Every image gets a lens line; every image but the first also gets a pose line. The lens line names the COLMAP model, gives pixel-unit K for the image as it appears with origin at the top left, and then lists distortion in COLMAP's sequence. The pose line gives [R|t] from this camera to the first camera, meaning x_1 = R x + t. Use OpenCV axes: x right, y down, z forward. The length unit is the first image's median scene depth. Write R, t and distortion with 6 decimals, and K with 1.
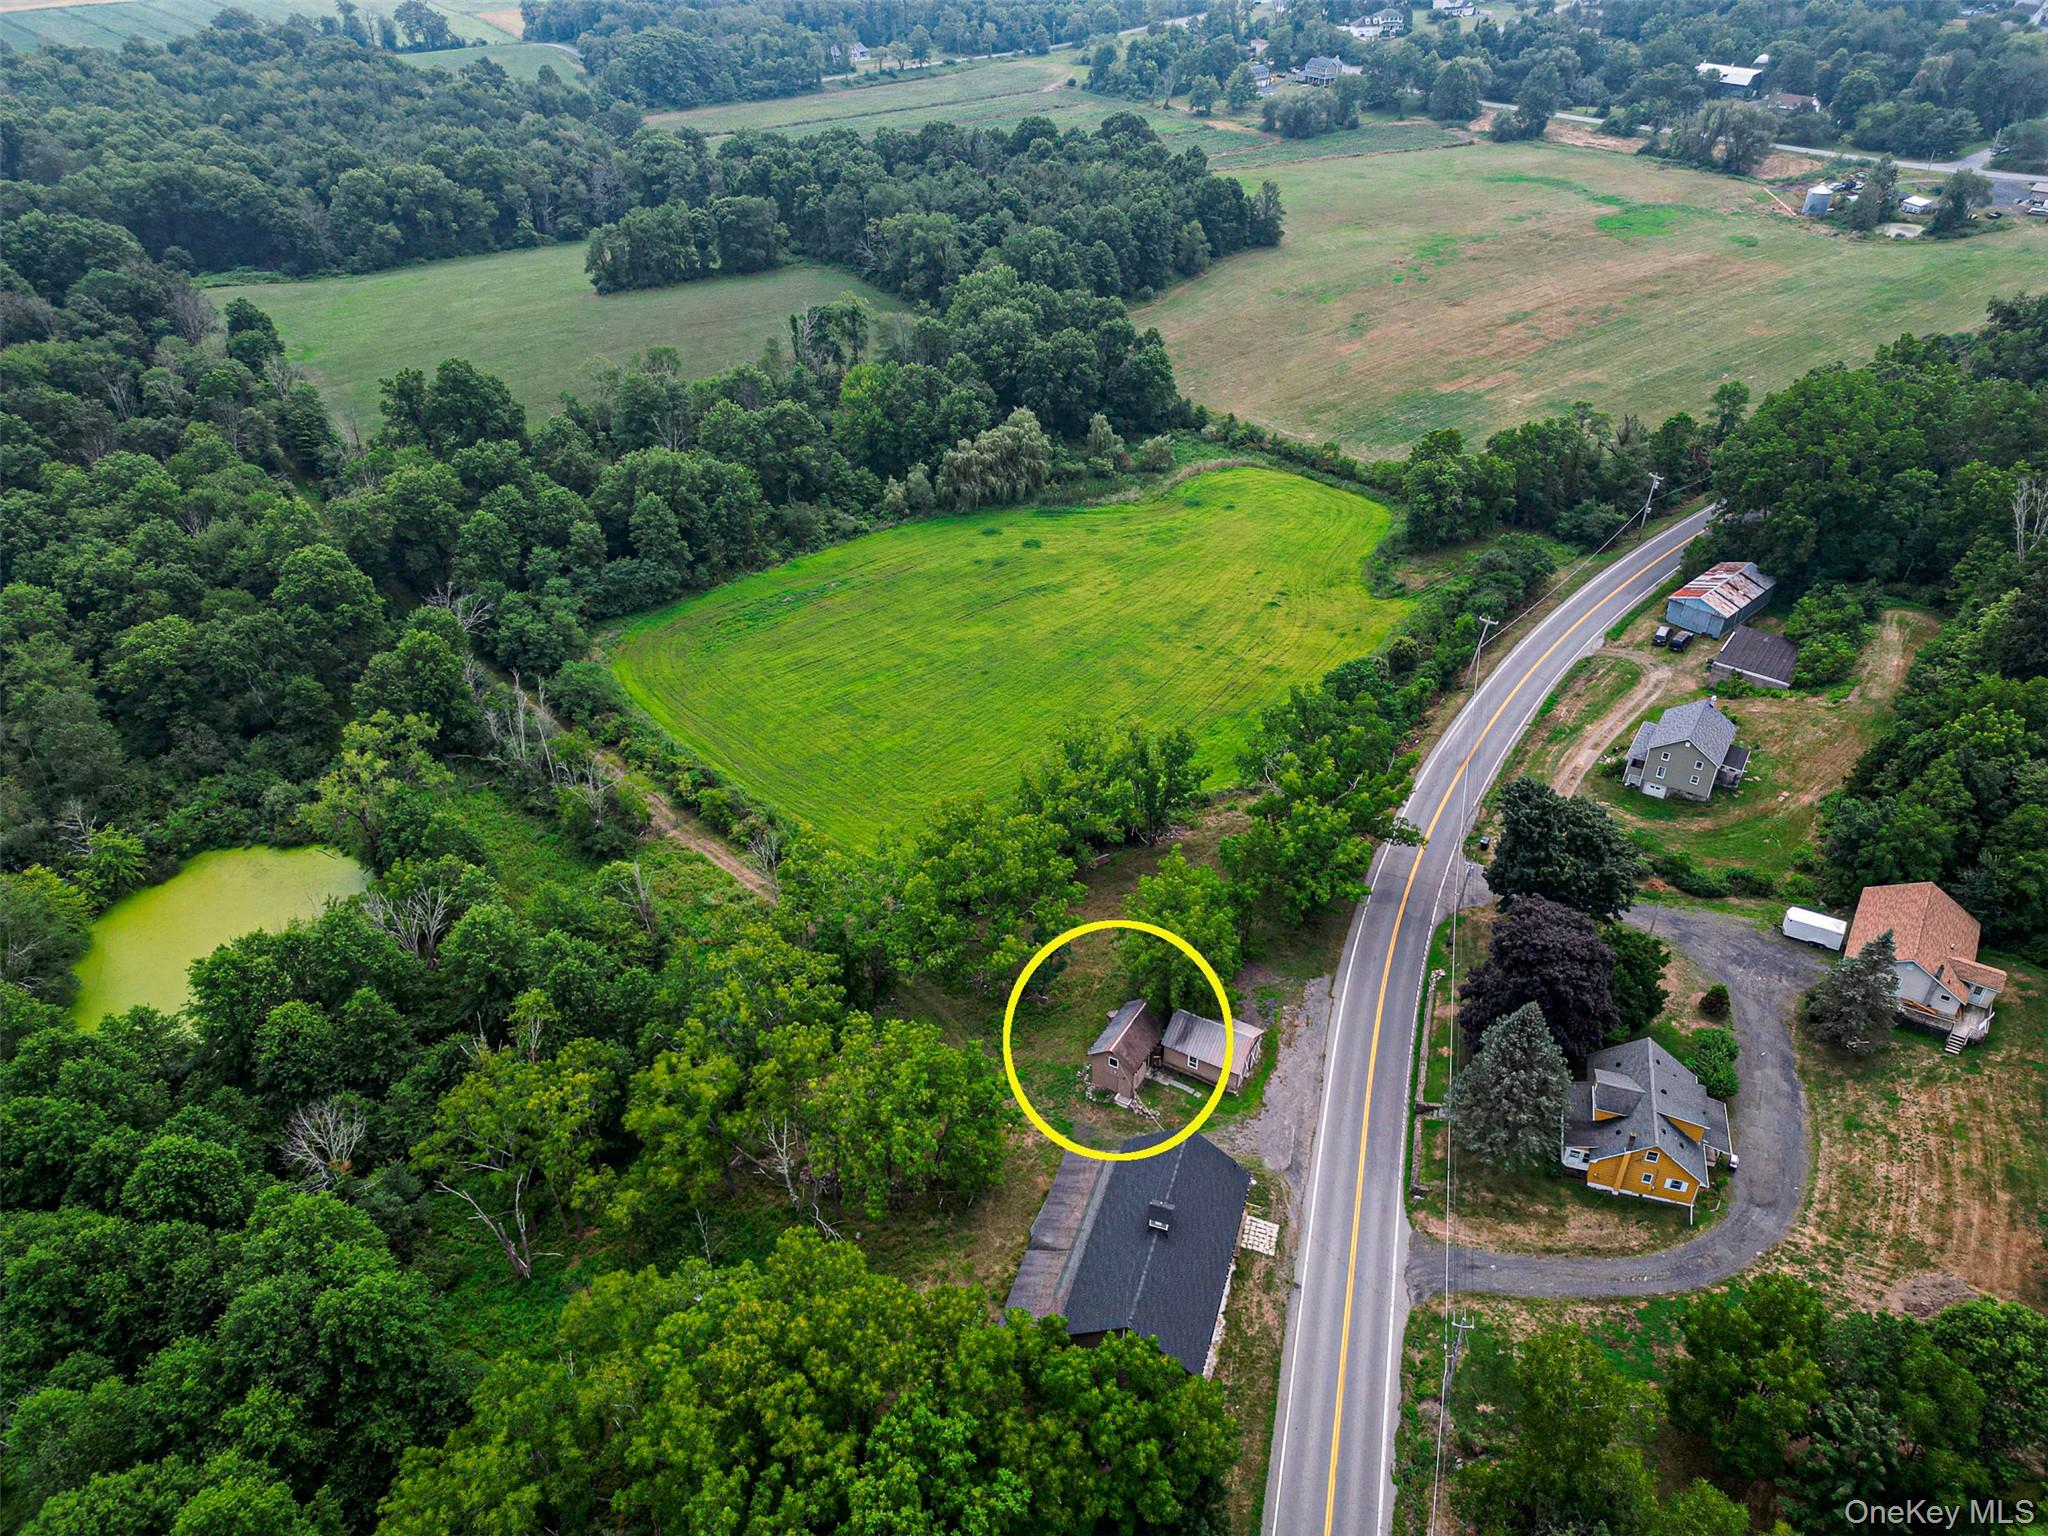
lens RADIAL K [[1453.3, 0, 1025.0], [0, 1453.3, 767.8], [0, 0, 1]] dist [0.021229, -0.010117]
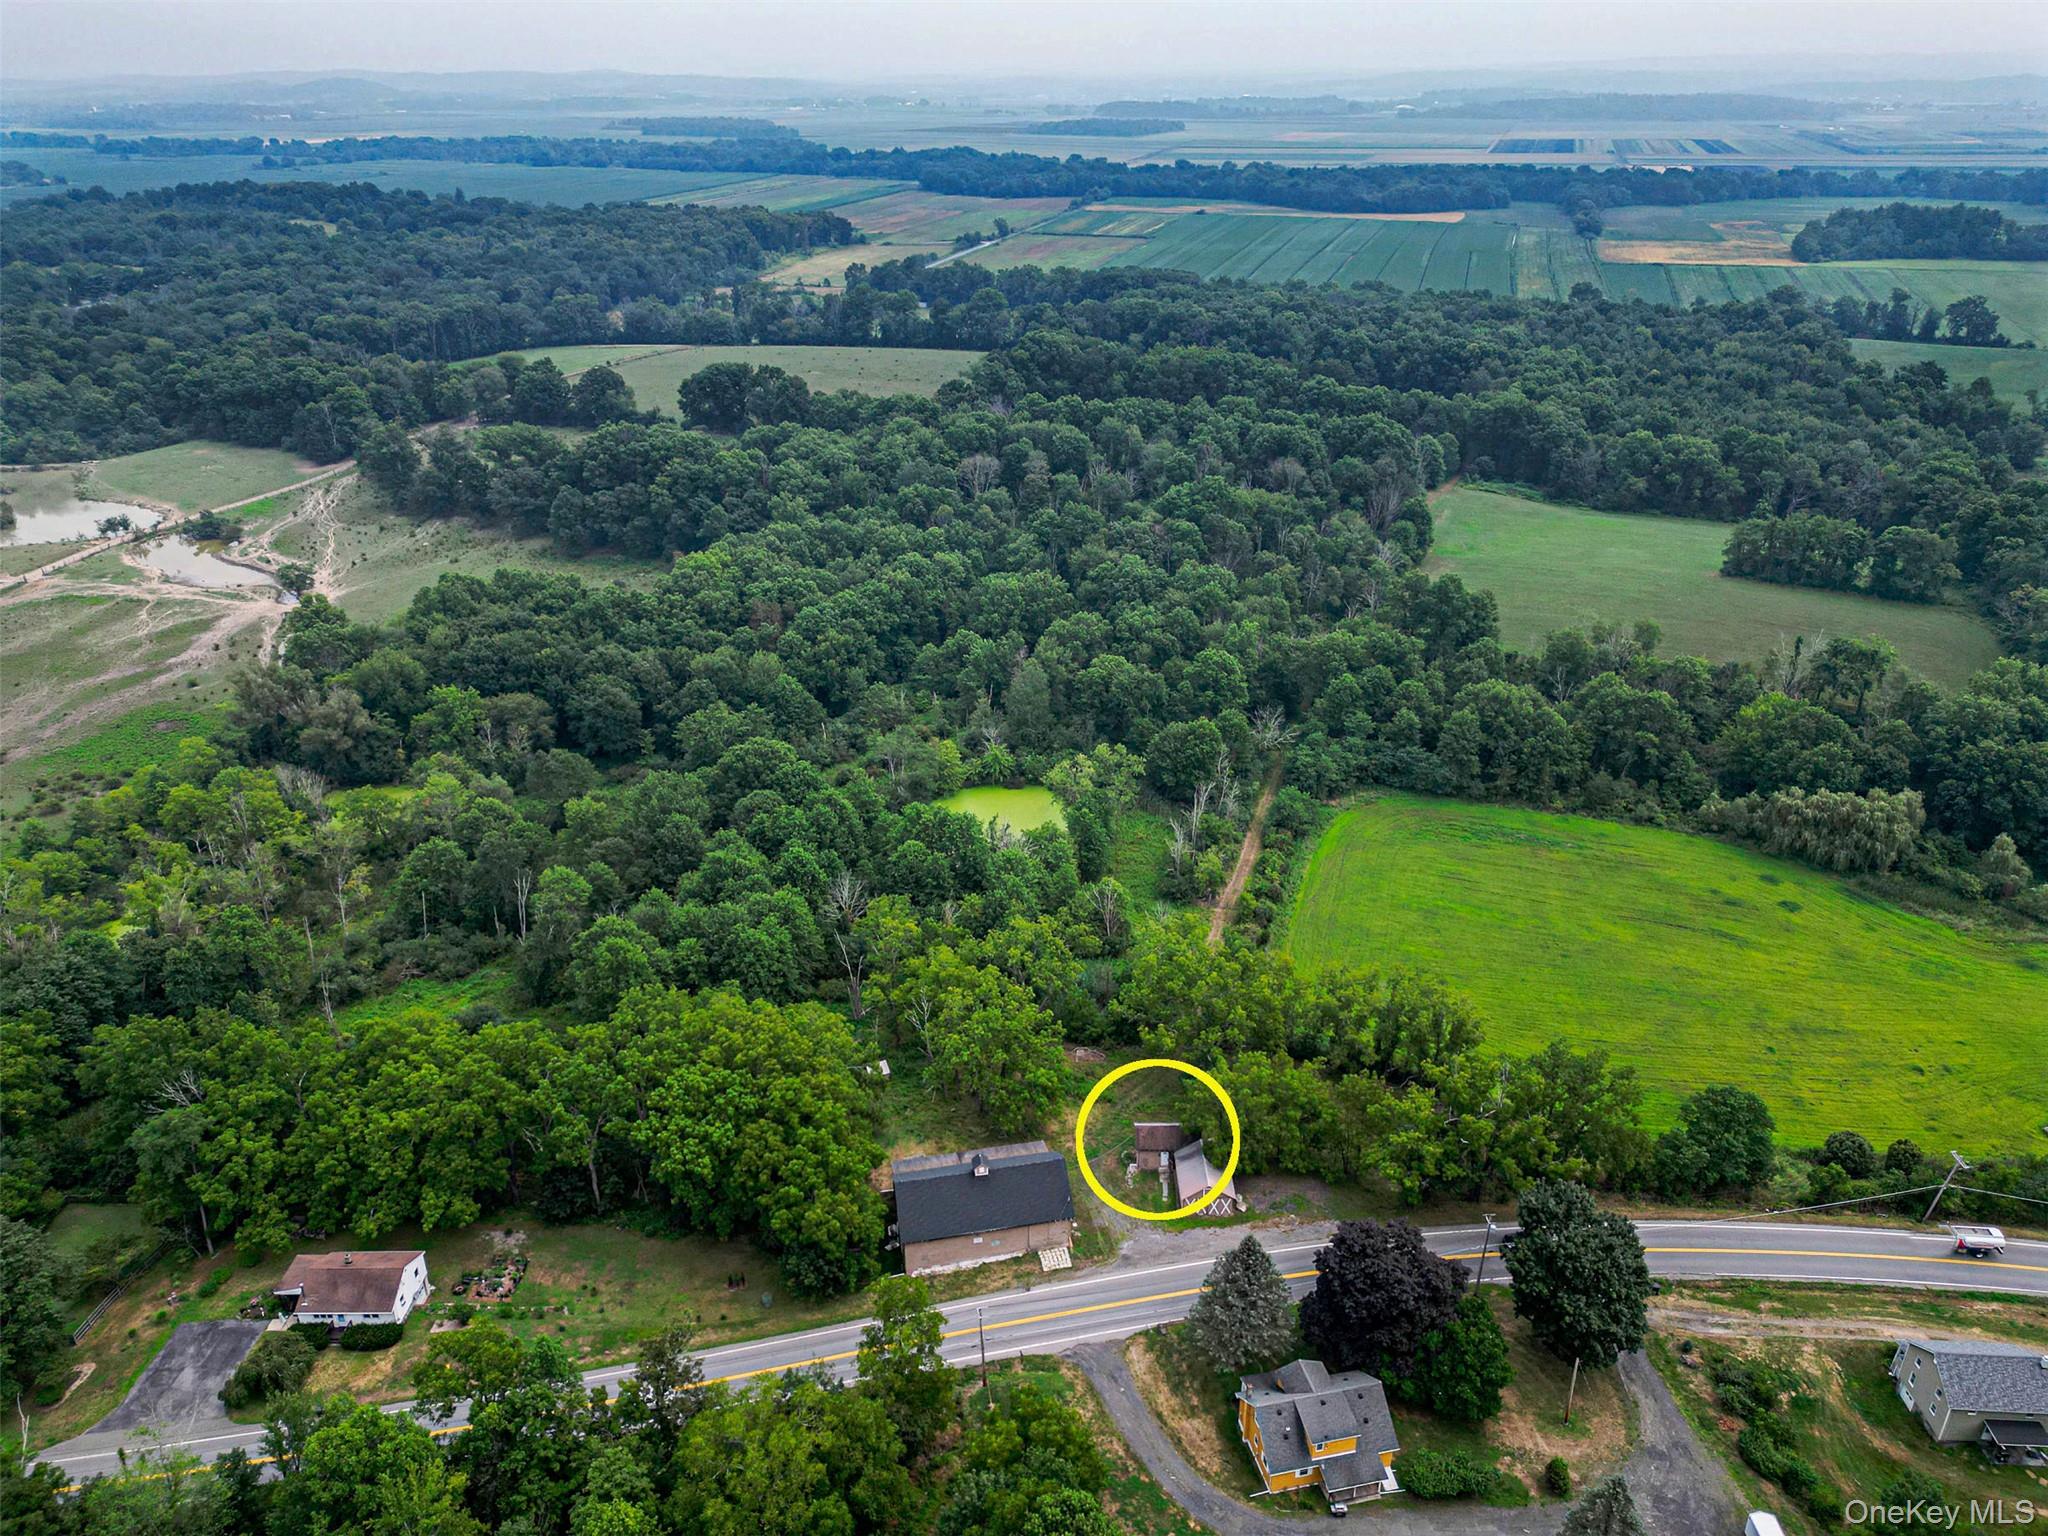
lens RADIAL K [[1453.3, 0, 1024.5], [0, 1453.3, 769.0], [0, 0, 1]] dist [0.021229, -0.010117]
pose [[0.487437, 0.381660, -0.785328, 0.484785], [-0.486347, 0.865648, 0.118829, -0.100496], [0.725170, 0.324021, 0.607568, 0.011174]]
